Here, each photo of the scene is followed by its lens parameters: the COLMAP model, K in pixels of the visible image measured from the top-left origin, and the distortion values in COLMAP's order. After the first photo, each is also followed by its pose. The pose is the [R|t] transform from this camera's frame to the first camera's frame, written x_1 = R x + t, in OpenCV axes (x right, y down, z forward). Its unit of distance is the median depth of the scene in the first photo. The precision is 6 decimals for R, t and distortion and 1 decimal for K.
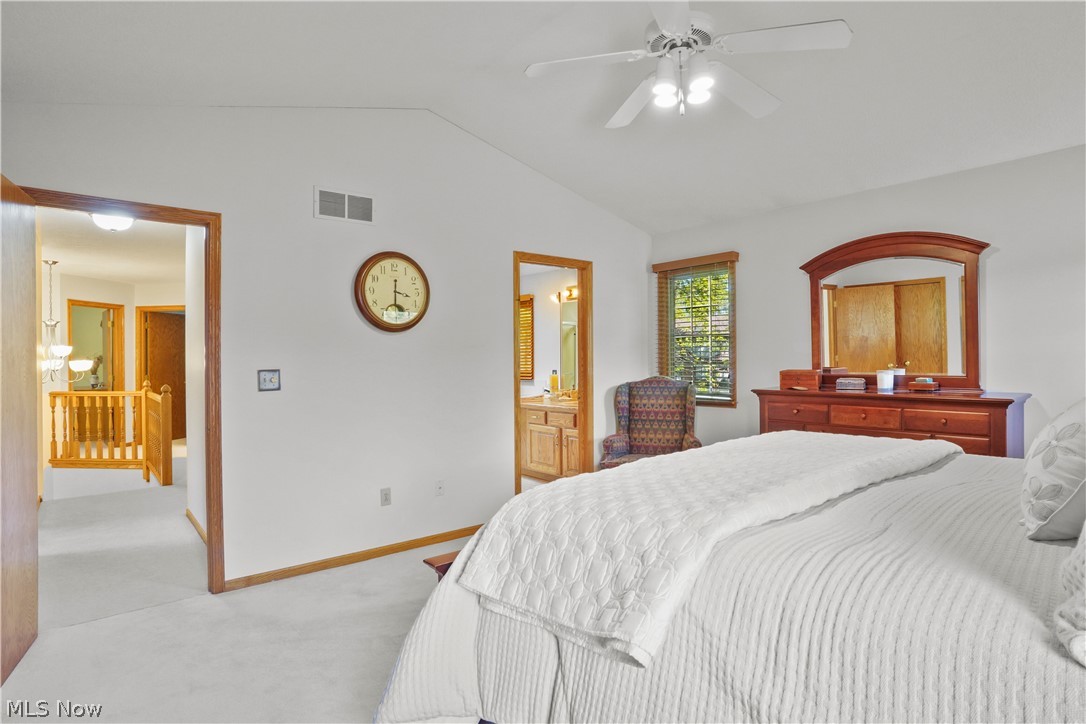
lens RADIAL K [[569.2, 0, 544.4], [0, 569.2, 362.7], [0, 0, 1]] dist [-0.059806, 0.023141]
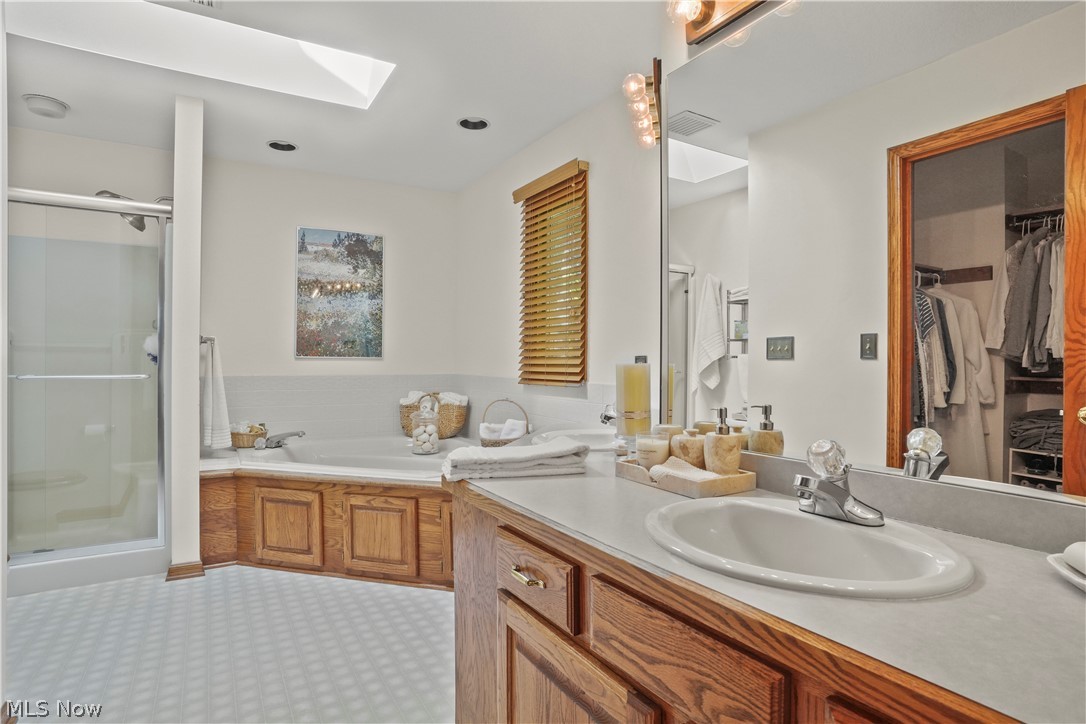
lens RADIAL K [[569.2, 0, 536.7], [0, 569.2, 363.6], [0, 0, 1]] dist [-0.059806, 0.023141]
pose [[0.983439, 0.004004, -0.181195, 0.020761], [-0.003696, 0.999991, 0.002034, 0.020467], [0.181202, -0.001330, 0.983445, 0.765790]]
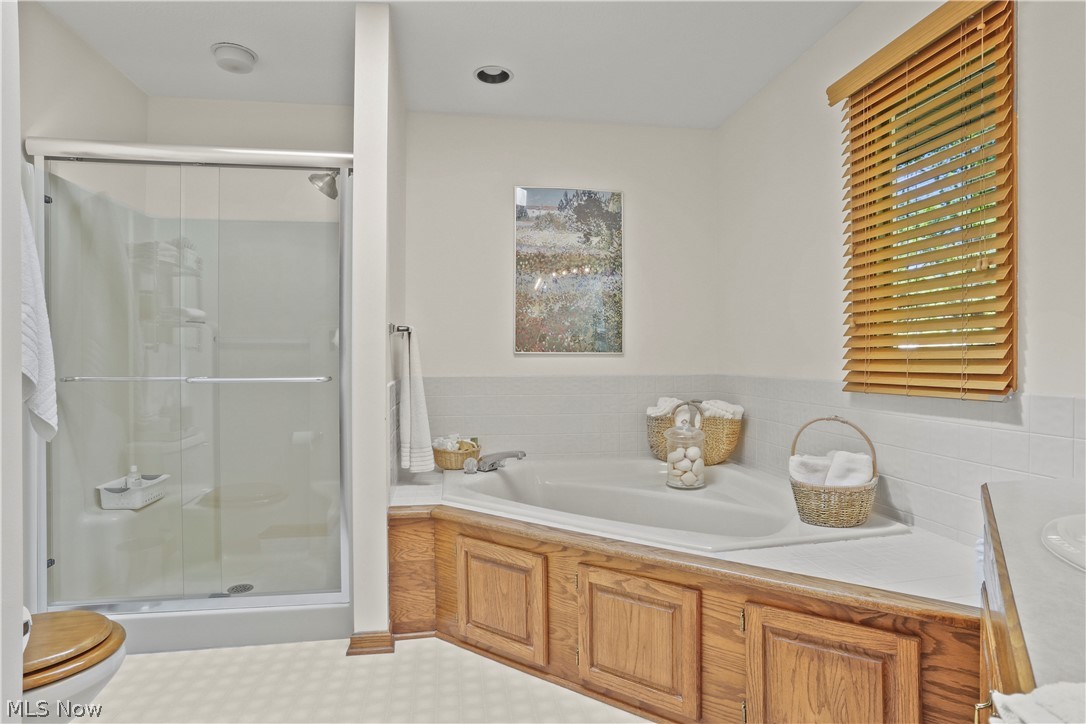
lens RADIAL K [[569.2, 0, 542.6], [0, 569.2, 362.1], [0, 0, 1]] dist [-0.059806, 0.023141]
pose [[0.850778, -0.000793, -0.525525, -0.071932], [0.003251, 0.999988, 0.003754, 0.021705], [0.525516, -0.004902, 0.850770, 0.918776]]
